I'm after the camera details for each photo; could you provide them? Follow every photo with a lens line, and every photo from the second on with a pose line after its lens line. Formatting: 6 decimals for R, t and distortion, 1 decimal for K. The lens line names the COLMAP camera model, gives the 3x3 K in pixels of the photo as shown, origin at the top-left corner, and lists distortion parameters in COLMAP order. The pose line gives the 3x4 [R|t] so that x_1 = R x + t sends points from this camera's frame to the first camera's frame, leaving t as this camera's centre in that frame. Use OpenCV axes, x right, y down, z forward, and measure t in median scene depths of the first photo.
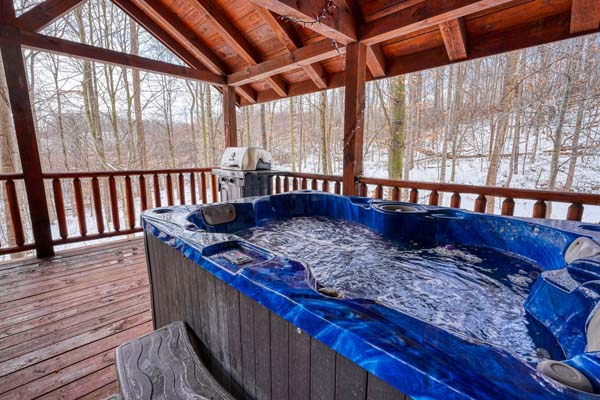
lens RADIAL K [[271.0, 0, 303.0], [0, 271.0, 199.3], [0, 0, 1]] dist [-0.002840, -0.000065]
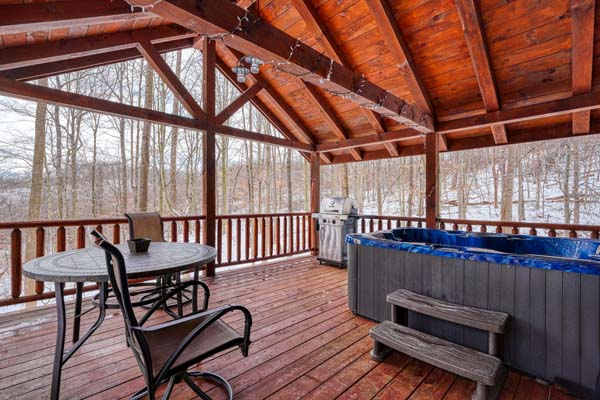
lens RADIAL K [[273.0, 0, 300.0], [0, 273.0, 200.0], [0, 0, 1]] dist [-0.006903, -0.000118]
pose [[0.999938, 0.001125, -0.011045, -0.442791], [-0.002970, 0.985708, -0.168438, 0.058888], [0.010698, 0.168460, 0.985650, -0.394461]]
